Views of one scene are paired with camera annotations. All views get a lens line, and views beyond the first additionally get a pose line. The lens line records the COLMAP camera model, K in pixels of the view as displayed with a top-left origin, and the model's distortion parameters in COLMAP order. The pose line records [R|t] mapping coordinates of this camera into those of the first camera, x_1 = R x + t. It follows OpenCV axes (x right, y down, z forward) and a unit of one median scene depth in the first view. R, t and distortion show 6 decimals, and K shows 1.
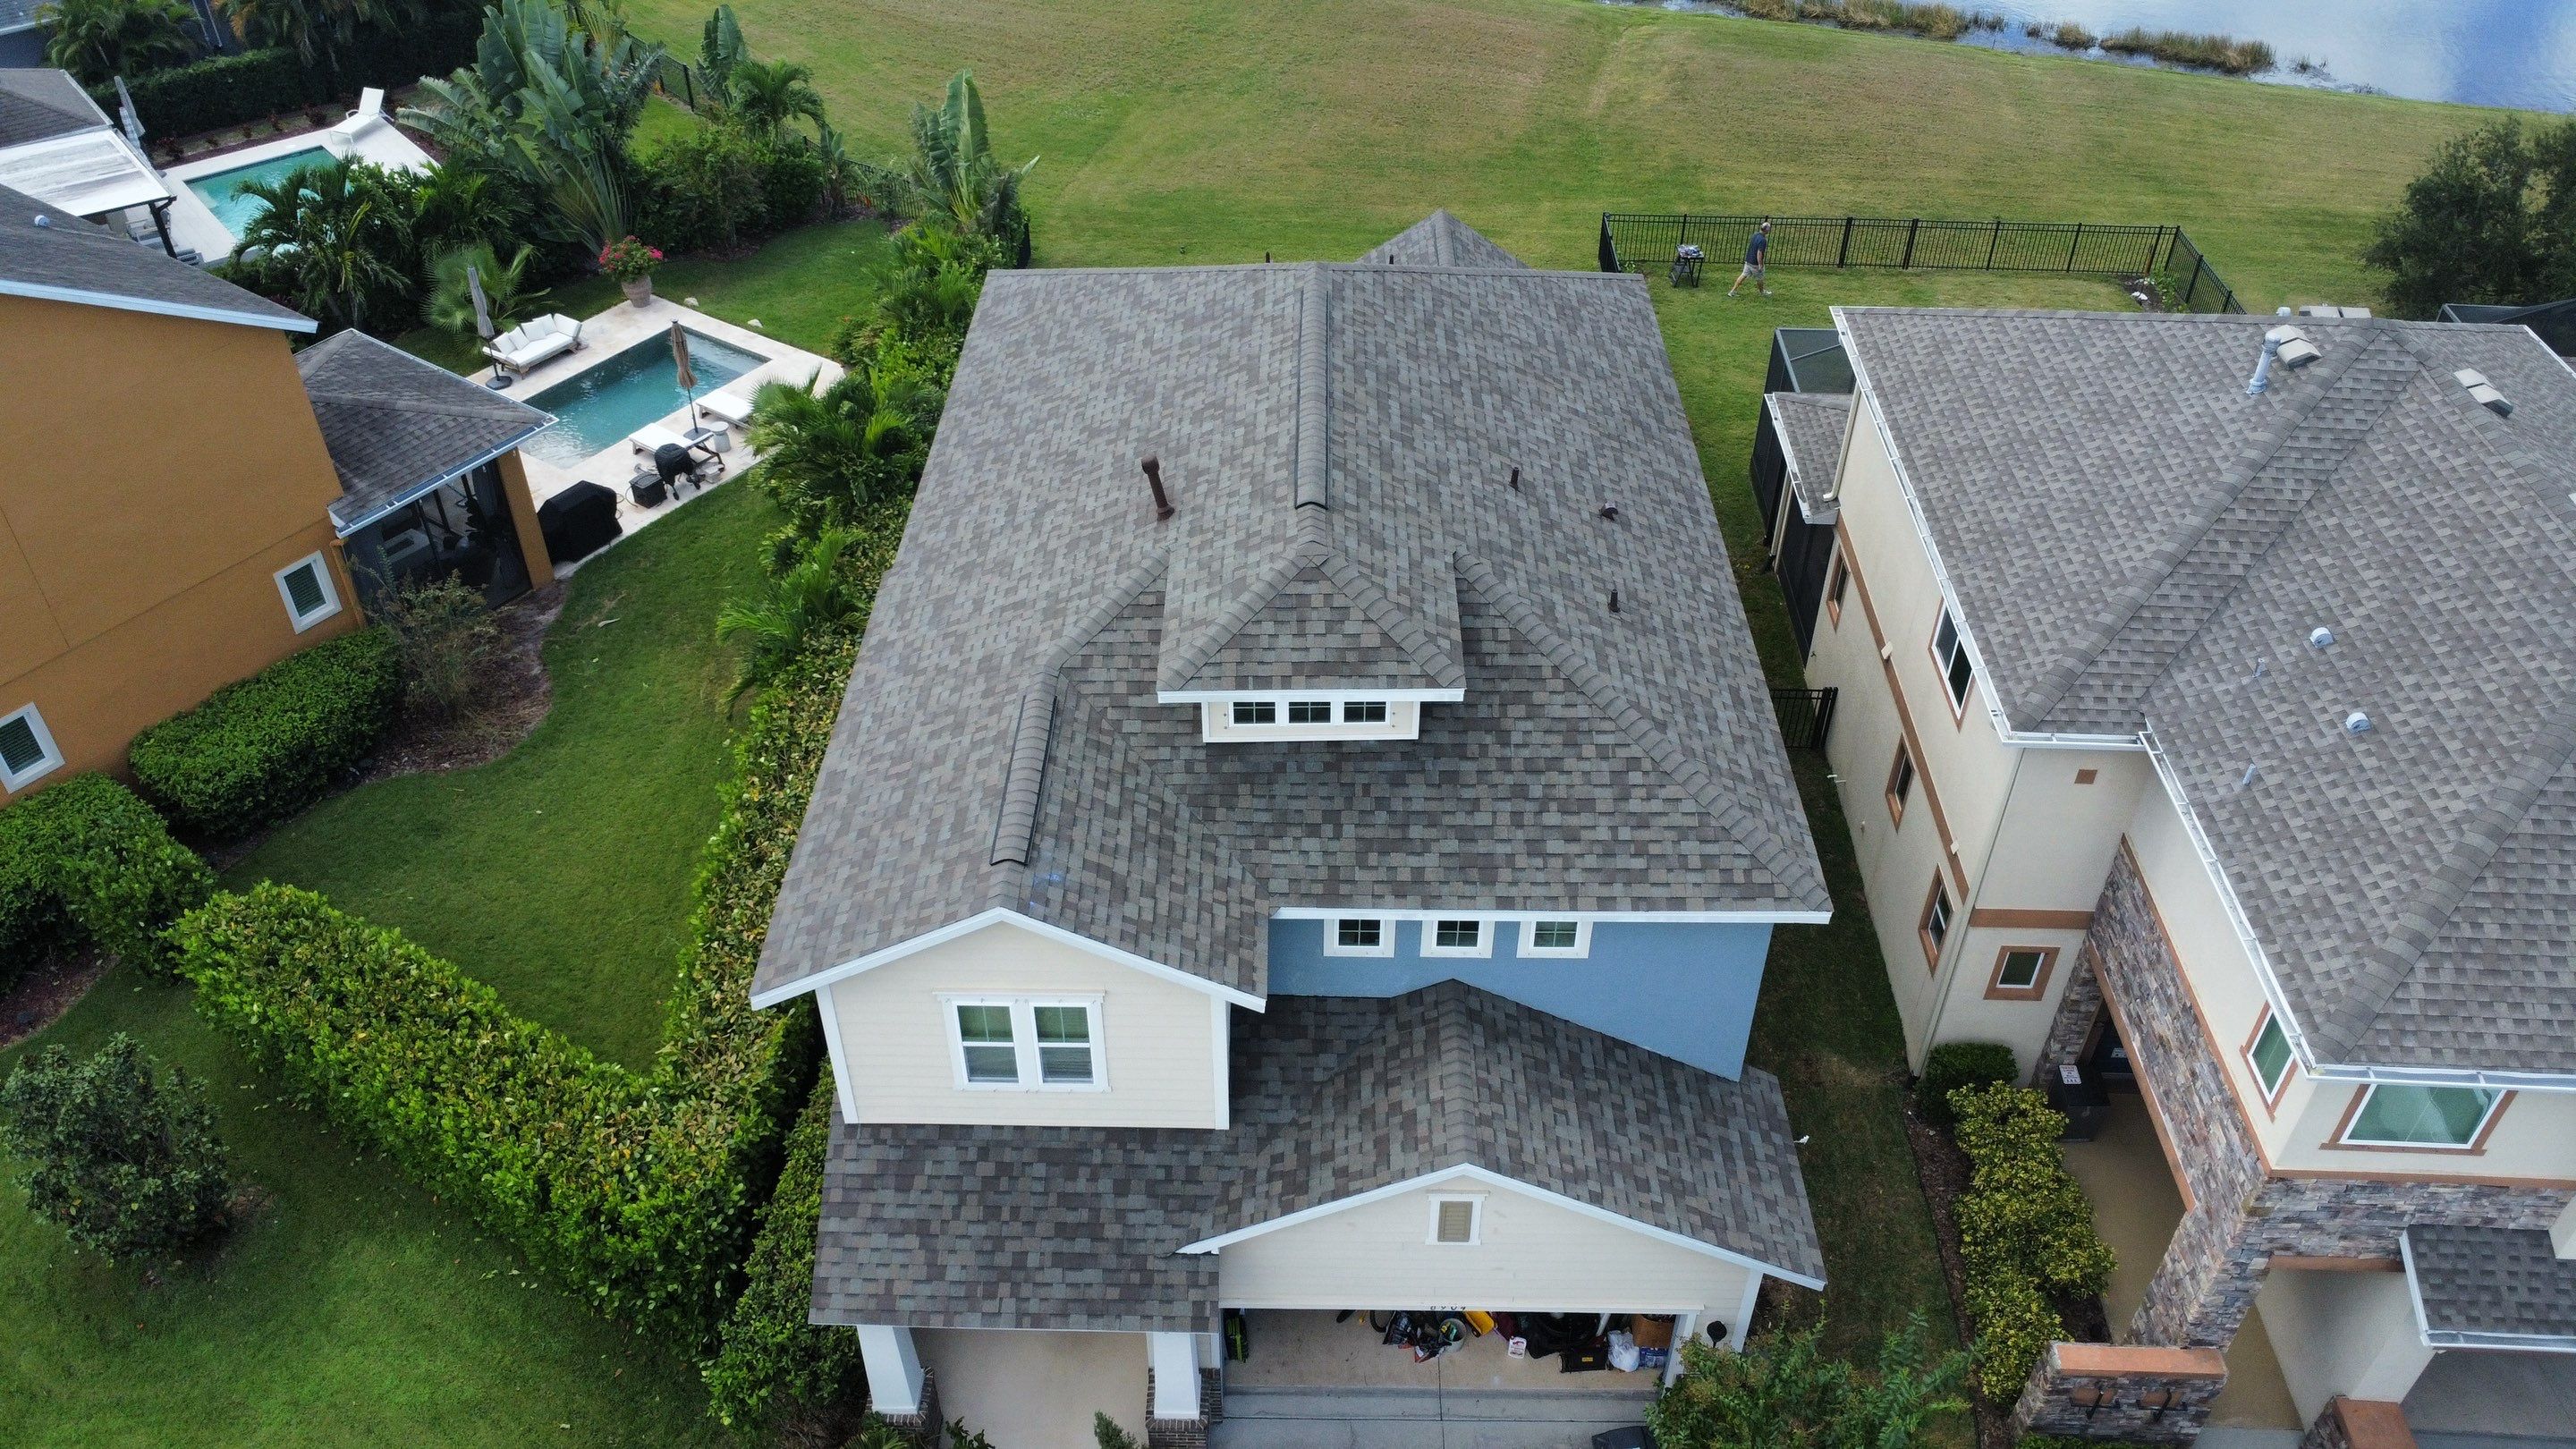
lens RADIAL K [[1870.5, 0, 1278.8], [0, 1870.5, 712.5], [0, 0, 1]] dist [-0.027064, -0.011380]
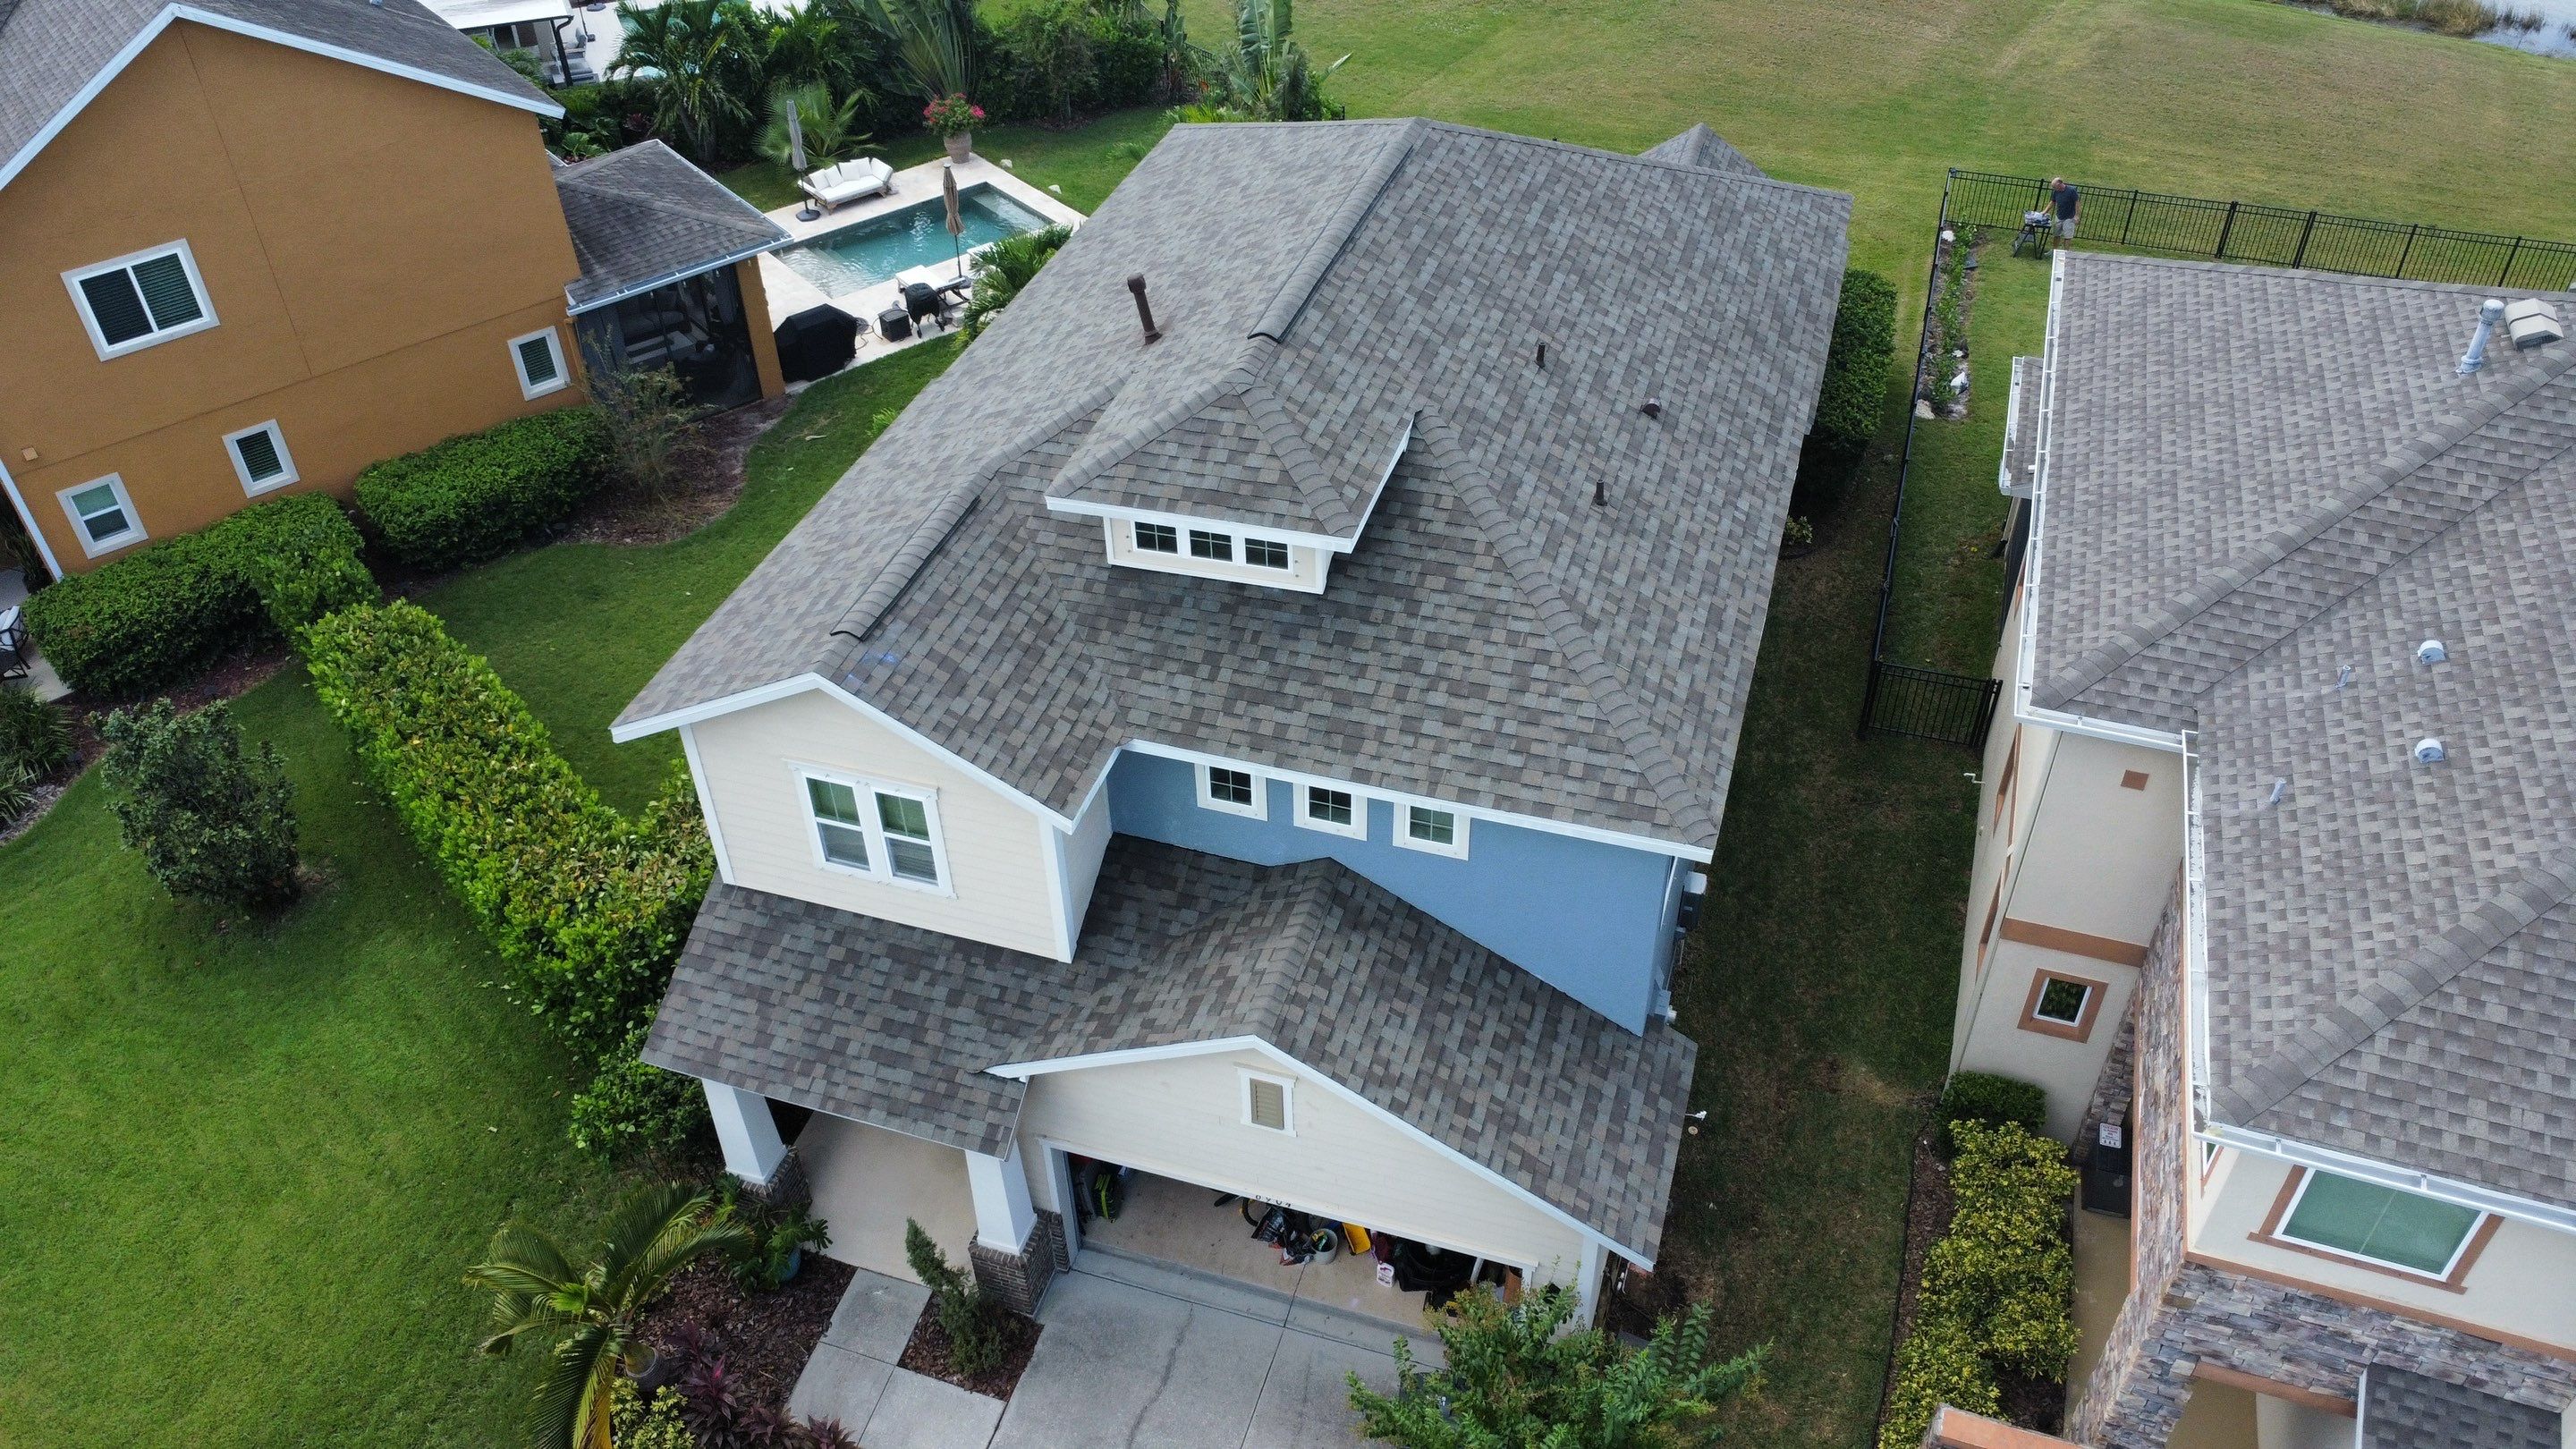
lens RADIAL K [[1870.5, 0, 1278.8], [0, 1870.5, 713.2], [0, 0, 1]] dist [-0.027064, -0.011380]
pose [[0.955894, 0.168199, -0.240783, 0.266867], [-0.164916, 0.985726, 0.033872, 0.041349], [0.243043, 0.007331, 0.969988, 0.078343]]
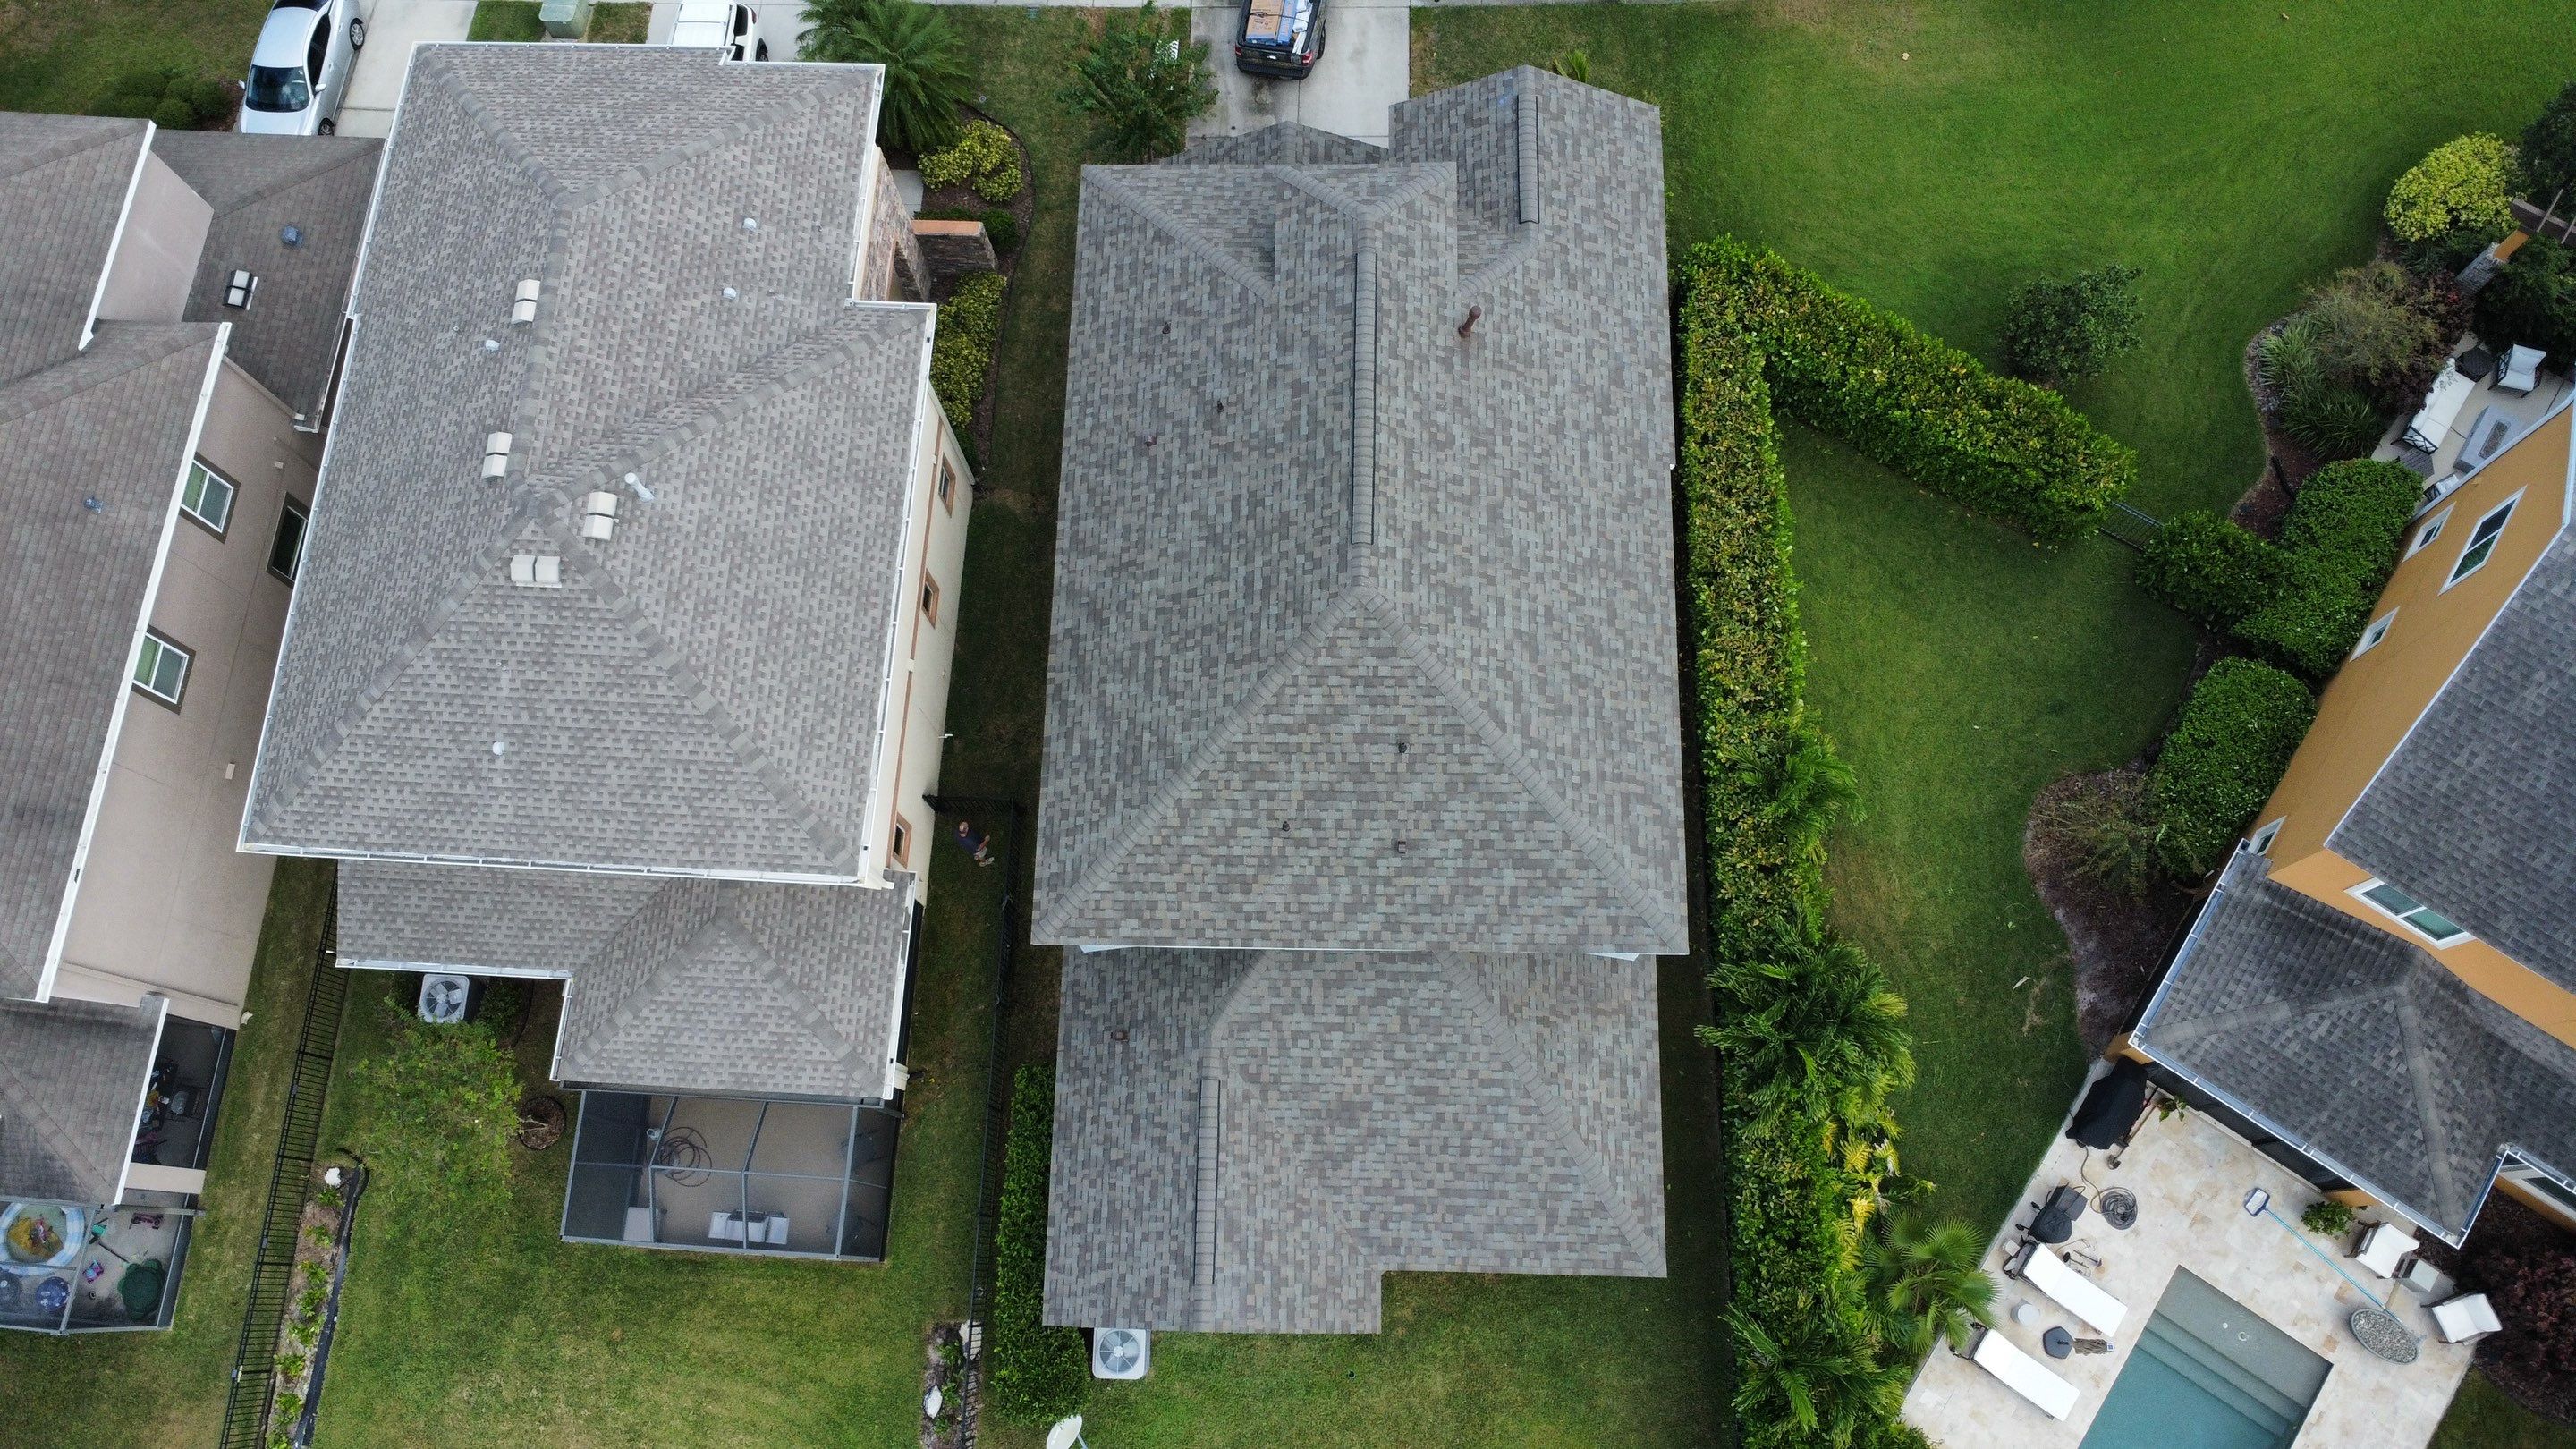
lens RADIAL K [[1870.5, 0, 1271.1], [0, 1870.5, 713.1], [0, 0, 1]] dist [-0.027064, -0.011380]
pose [[-0.998895, 0.007070, 0.046469, 0.025376], [0.040614, -0.367845, 0.929000, -1.586864], [0.023661, 0.929860, 0.367152, 0.733985]]
